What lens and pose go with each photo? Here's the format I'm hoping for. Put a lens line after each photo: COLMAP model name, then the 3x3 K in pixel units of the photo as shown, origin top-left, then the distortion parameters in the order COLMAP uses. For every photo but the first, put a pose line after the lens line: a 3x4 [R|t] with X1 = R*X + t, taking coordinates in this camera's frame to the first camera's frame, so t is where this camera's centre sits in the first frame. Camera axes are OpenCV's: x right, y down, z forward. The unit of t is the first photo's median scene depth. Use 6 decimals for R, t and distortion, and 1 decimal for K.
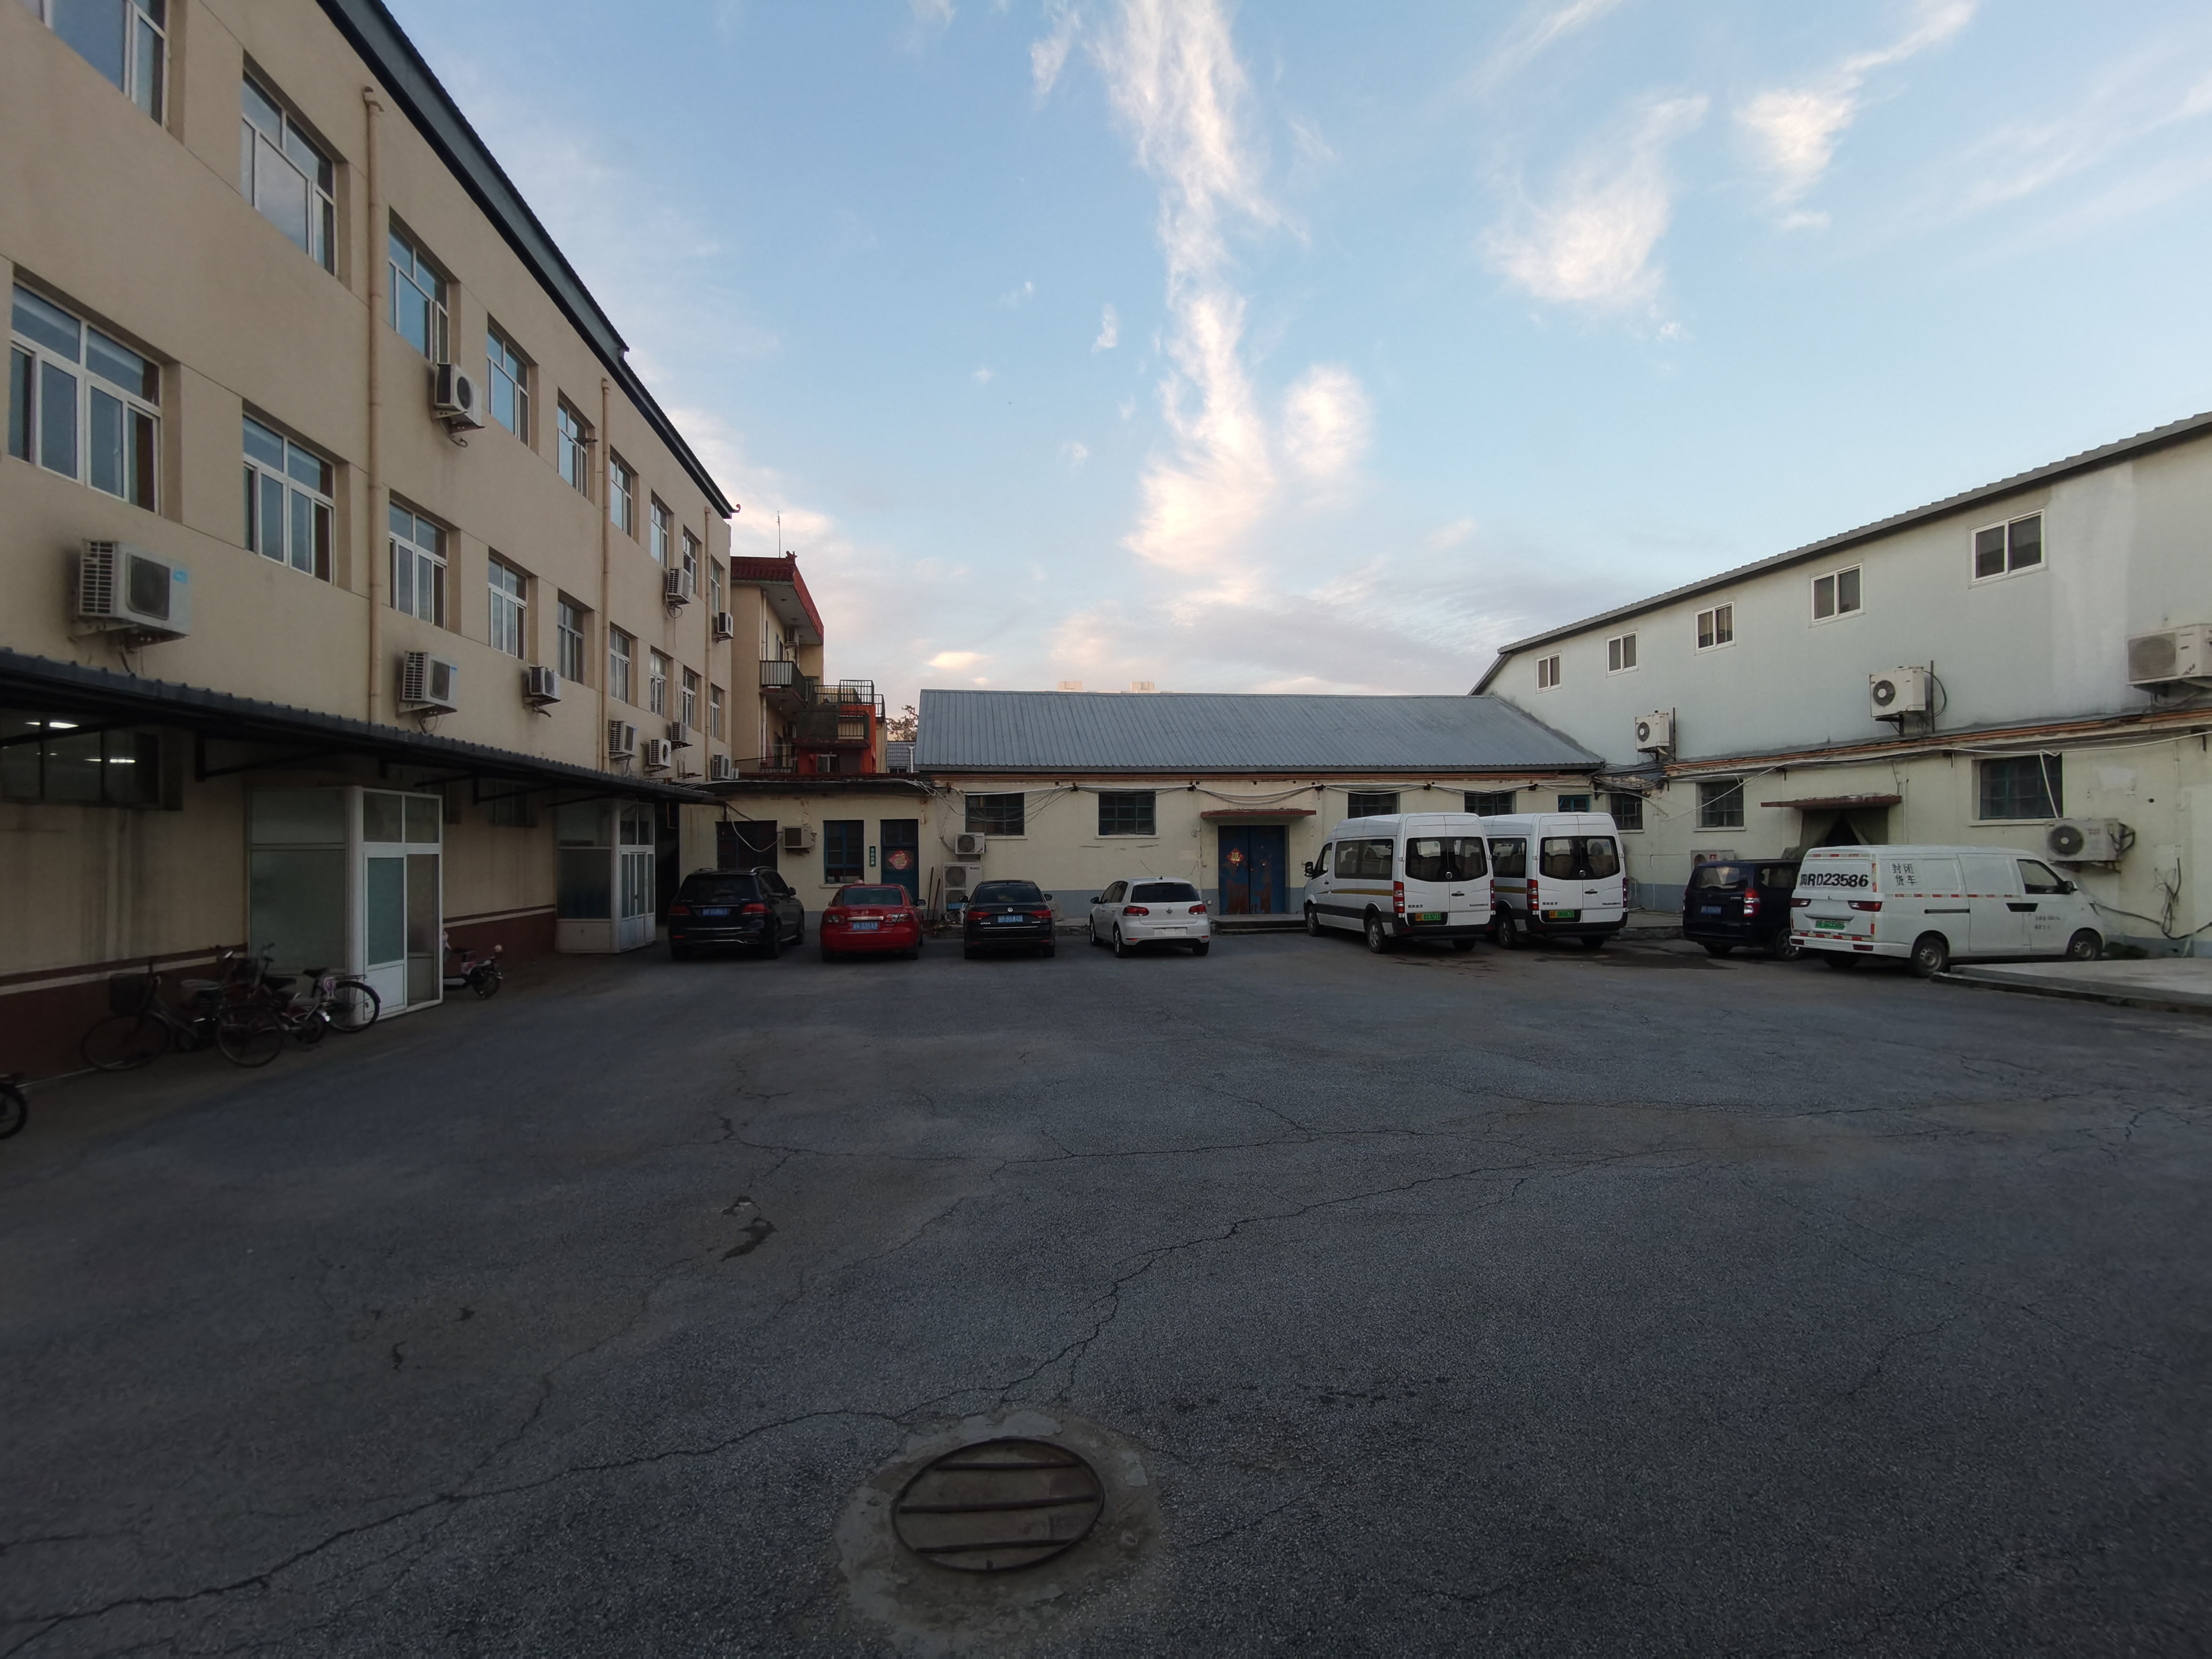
lens RADIAL K [[1063.2, 0, 1100.3], [0, 1063.2, 841.4], [0, 0, 1]] dist [-0.003993, 0.000459]
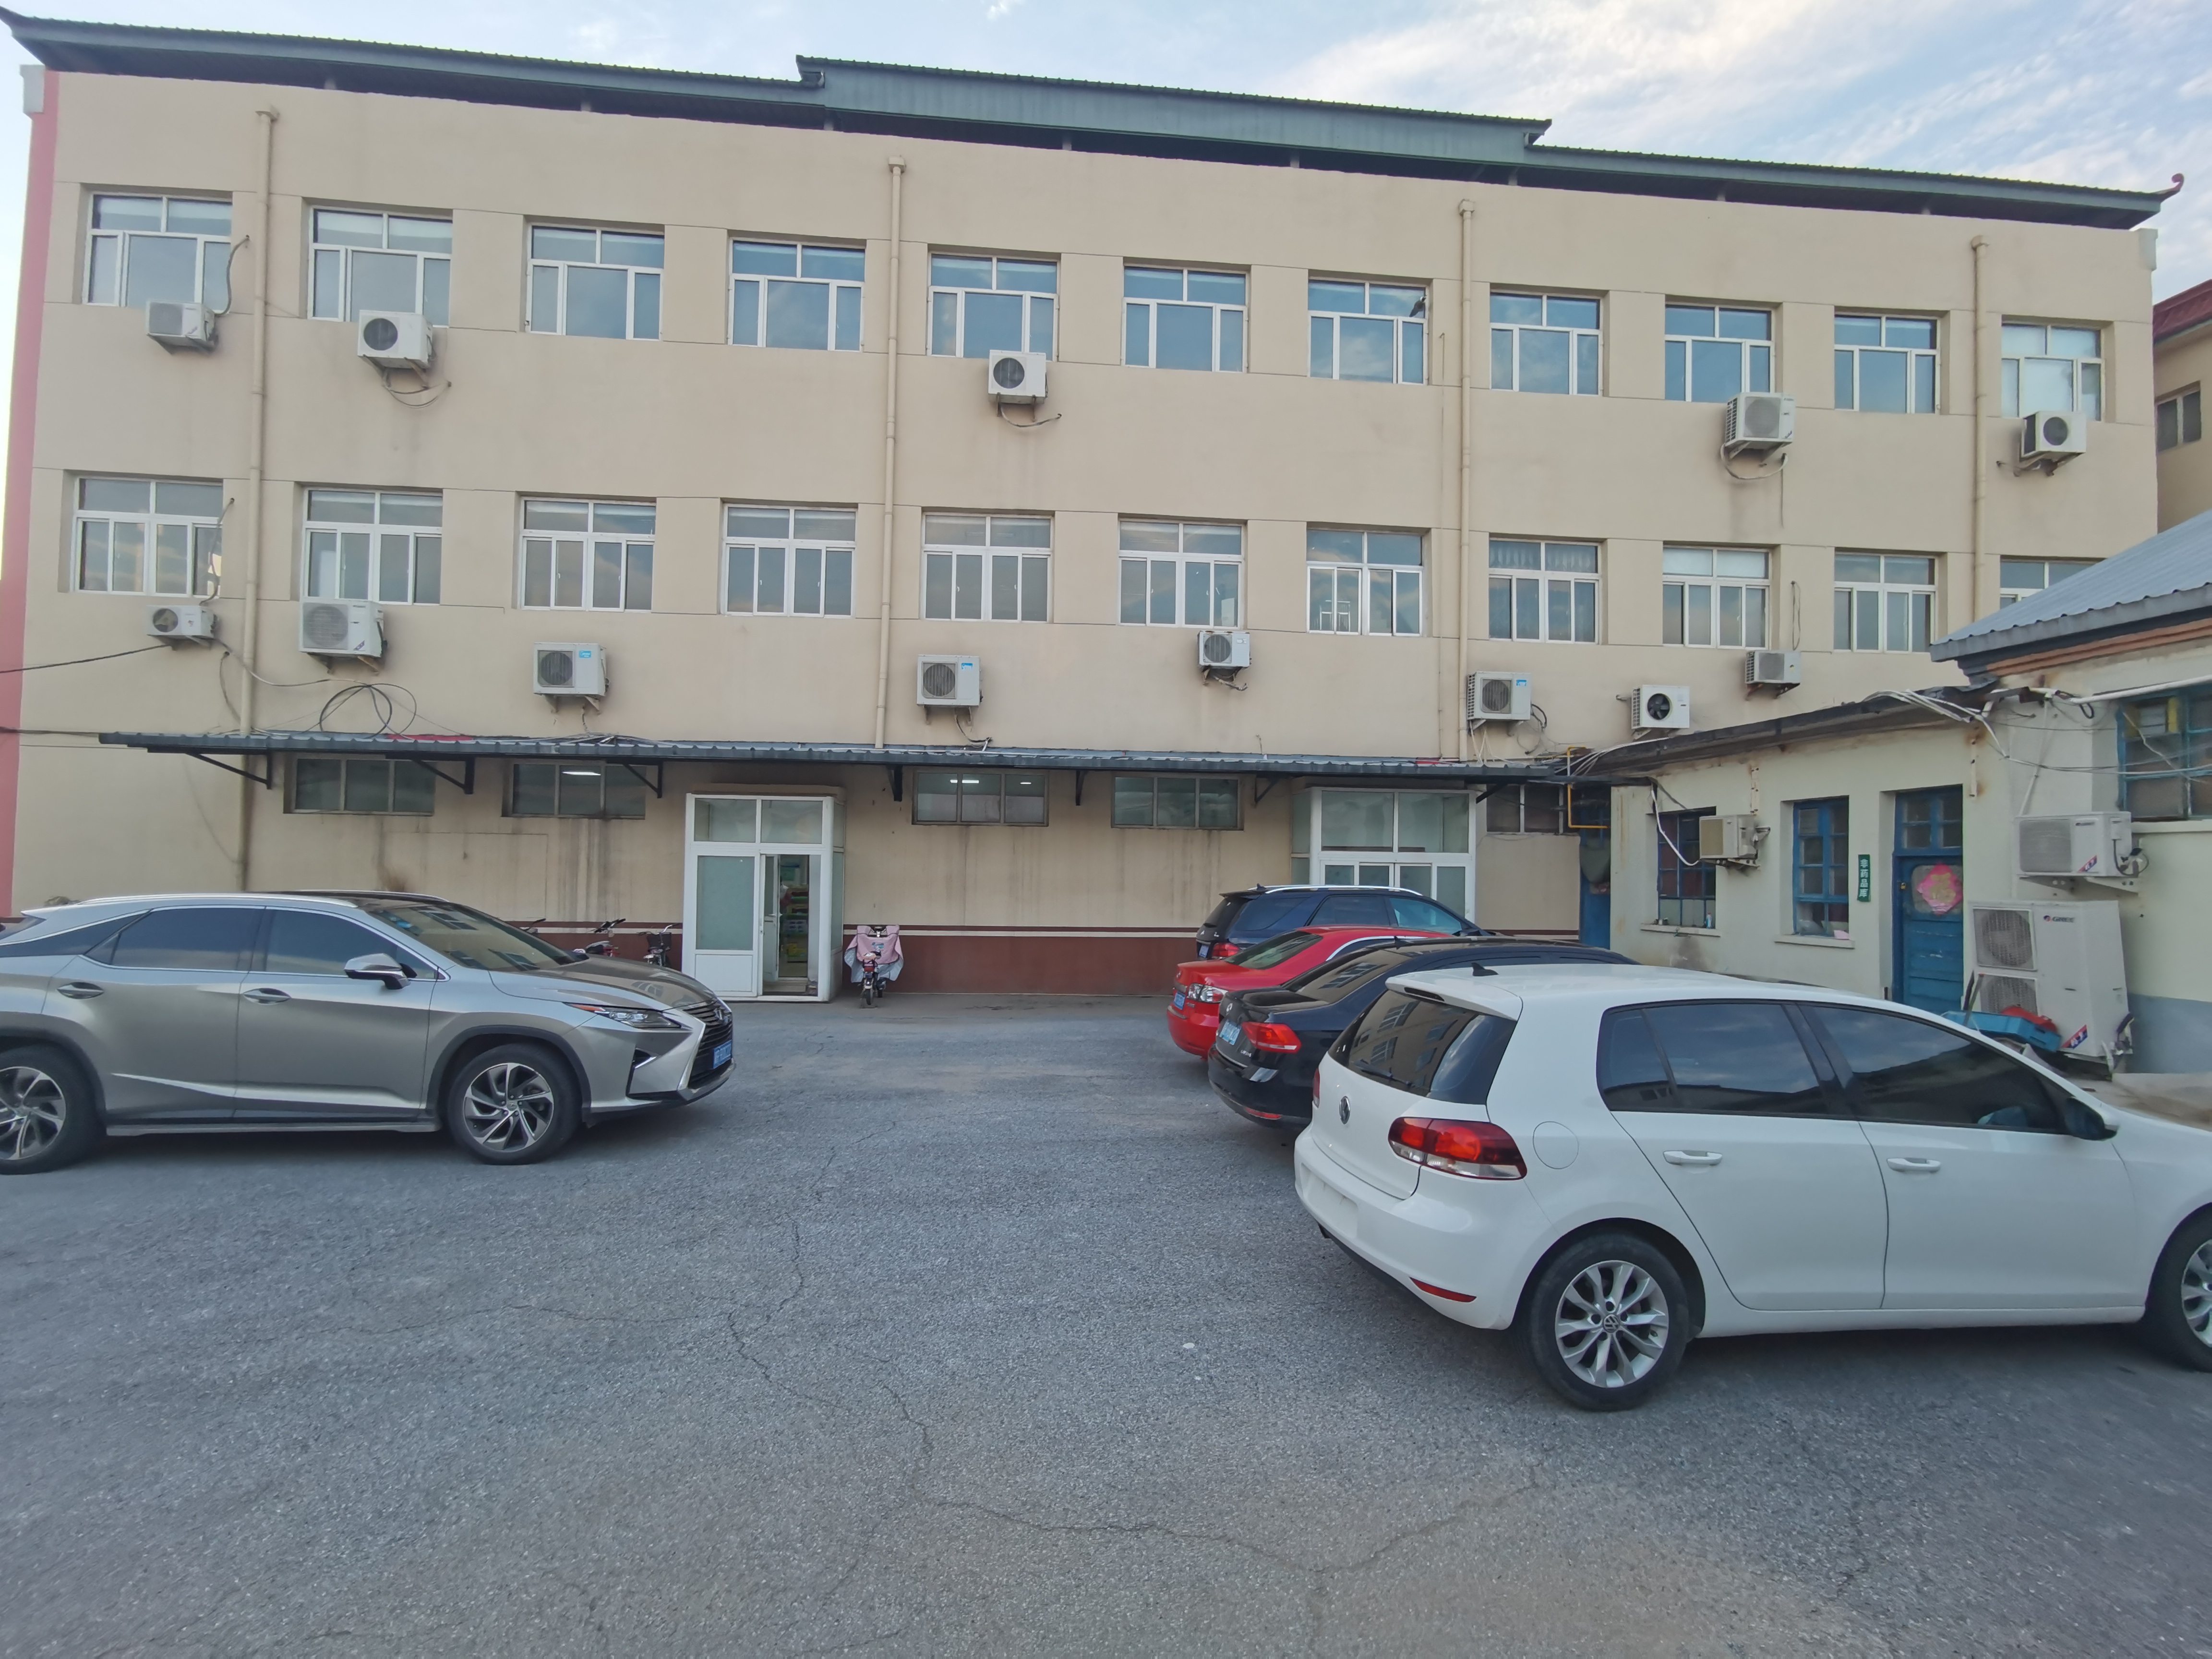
lens RADIAL K [[1063.2, 0, 1100.3], [0, 1063.2, 841.4], [0, 0, 1]] dist [-0.003993, 0.000459]
pose [[-0.010430, -0.022220, -0.999699, 0.275705], [-0.007761, 0.999725, -0.022140, 0.013915], [0.999915, 0.007528, -0.010600, 0.879578]]
